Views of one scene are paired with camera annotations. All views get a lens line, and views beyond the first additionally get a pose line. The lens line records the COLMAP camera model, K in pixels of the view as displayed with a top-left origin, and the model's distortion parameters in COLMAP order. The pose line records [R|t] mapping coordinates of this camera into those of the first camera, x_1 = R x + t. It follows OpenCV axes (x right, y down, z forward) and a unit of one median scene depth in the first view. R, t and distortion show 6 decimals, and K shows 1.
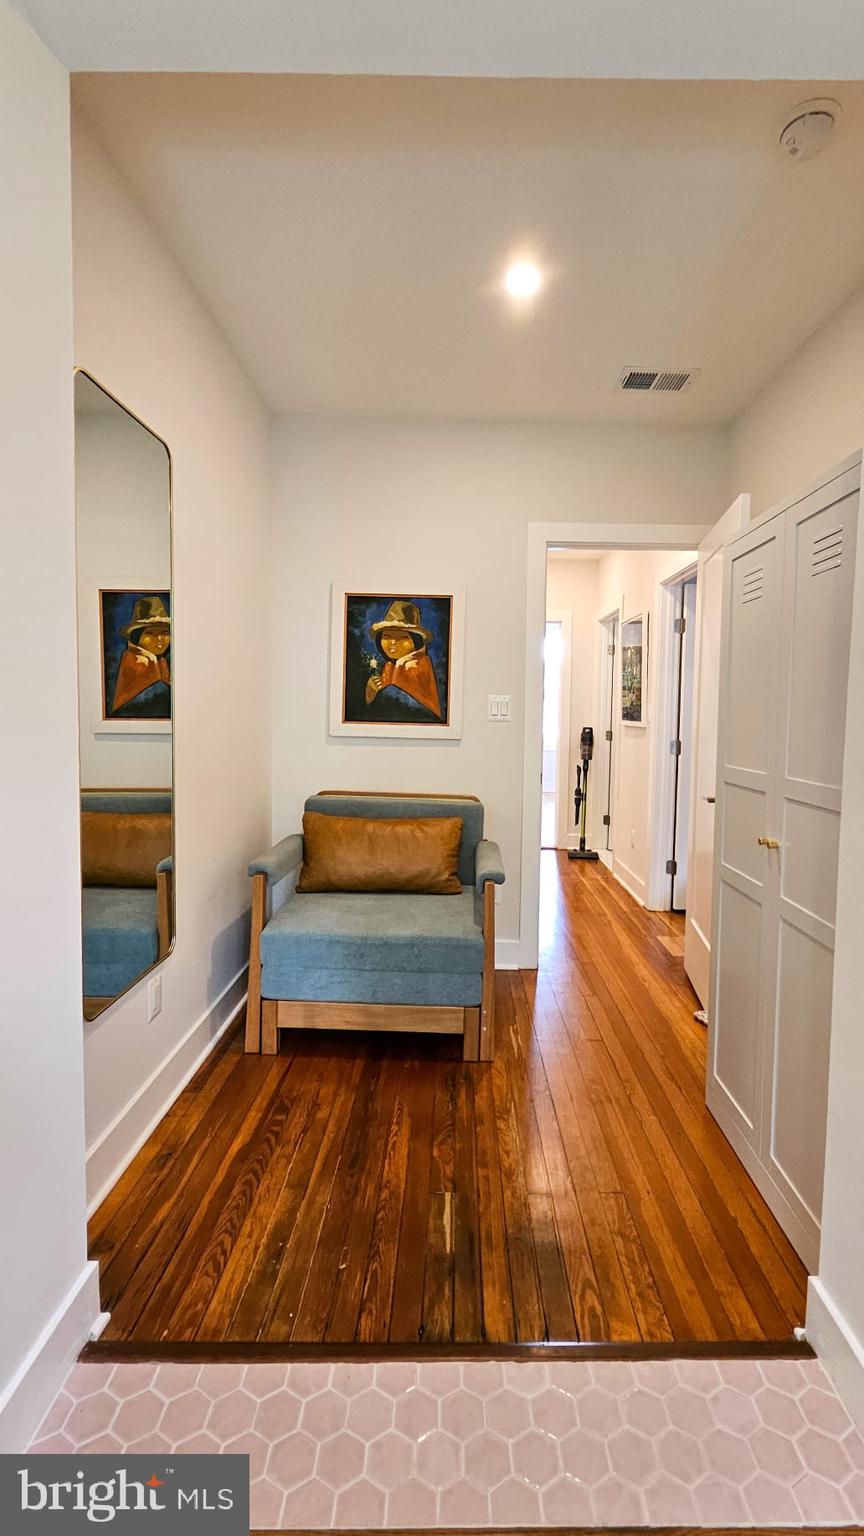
lens RADIAL K [[640.3, 0, 436.0], [0, 640.3, 755.5], [0, 0, 1]] dist [0.000605, 0.000076]
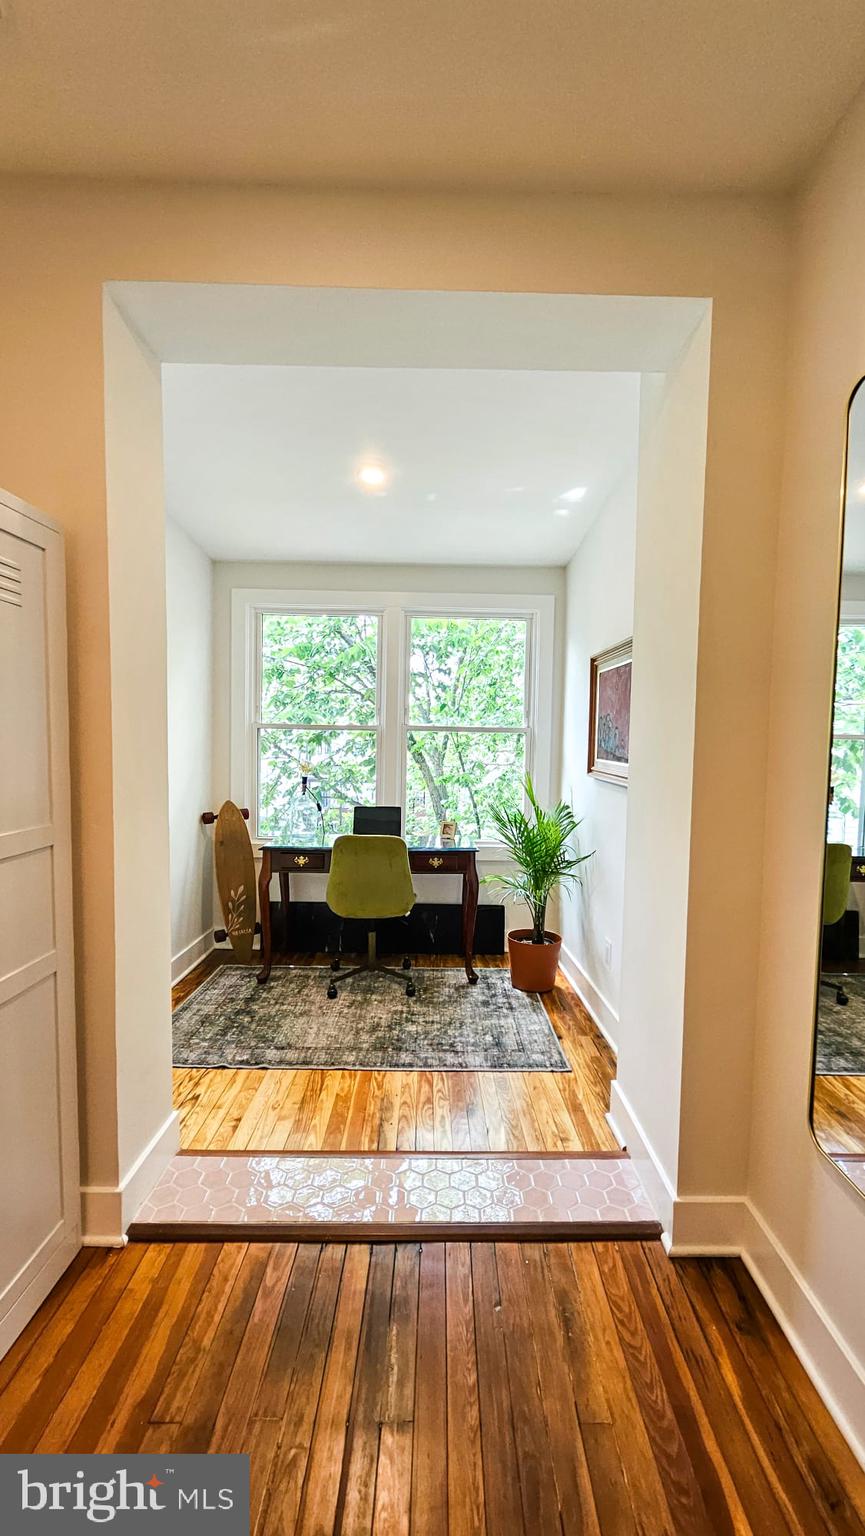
lens RADIAL K [[640.3, 0, 436.4], [0, 640.3, 765.8], [0, 0, 1]] dist [0.000605, 0.000076]
pose [[-0.999059, -0.035892, -0.024337, 0.010076], [-0.038374, 0.993119, 0.110643, -0.184232], [0.020198, 0.111473, -0.993562, 1.975808]]
